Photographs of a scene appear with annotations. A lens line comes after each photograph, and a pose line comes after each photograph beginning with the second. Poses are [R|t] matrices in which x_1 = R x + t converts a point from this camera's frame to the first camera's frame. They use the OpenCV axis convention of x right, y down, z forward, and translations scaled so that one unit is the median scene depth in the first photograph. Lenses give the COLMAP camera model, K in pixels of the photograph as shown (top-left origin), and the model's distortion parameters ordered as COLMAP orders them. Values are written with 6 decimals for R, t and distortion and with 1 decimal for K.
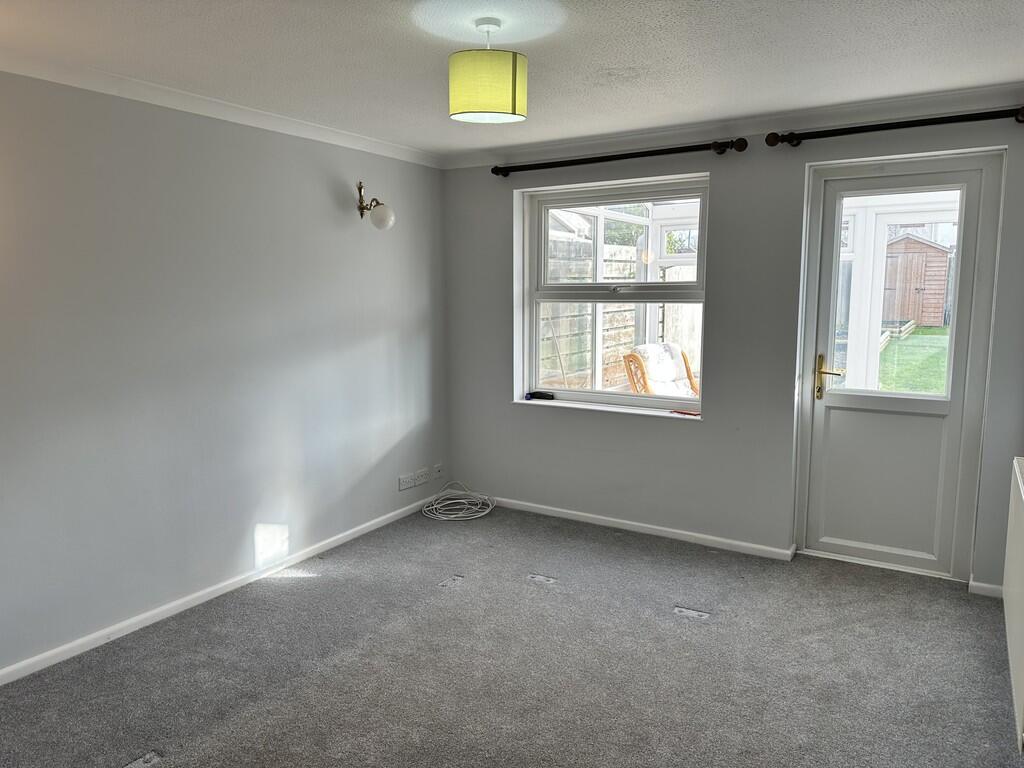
lens RADIAL K [[738.7, 0, 515.7], [0, 738.7, 371.7], [0, 0, 1]] dist [0.165804, -0.197671]
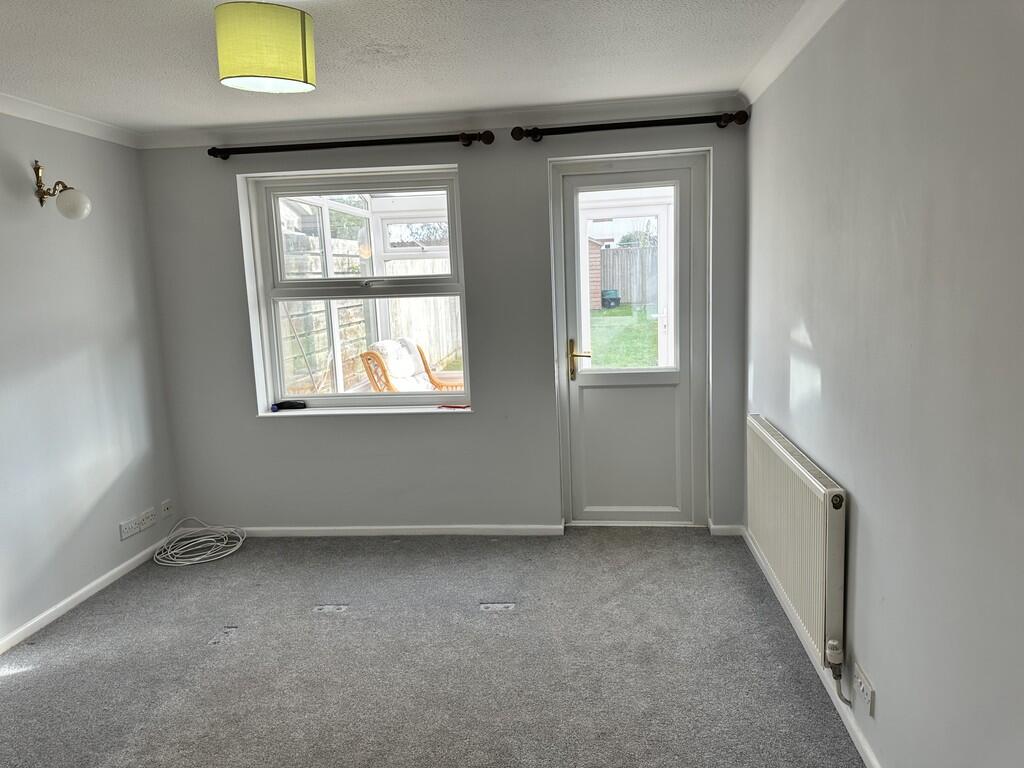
lens RADIAL K [[738.7, 0, 515.7], [0, 738.7, 371.7], [0, 0, 1]] dist [0.165804, -0.197671]
pose [[0.910994, -0.088532, 0.402806, -0.094834], [0.085760, 0.996003, 0.024954, -0.009286], [-0.403405, 0.011812, 0.914945, 0.067685]]
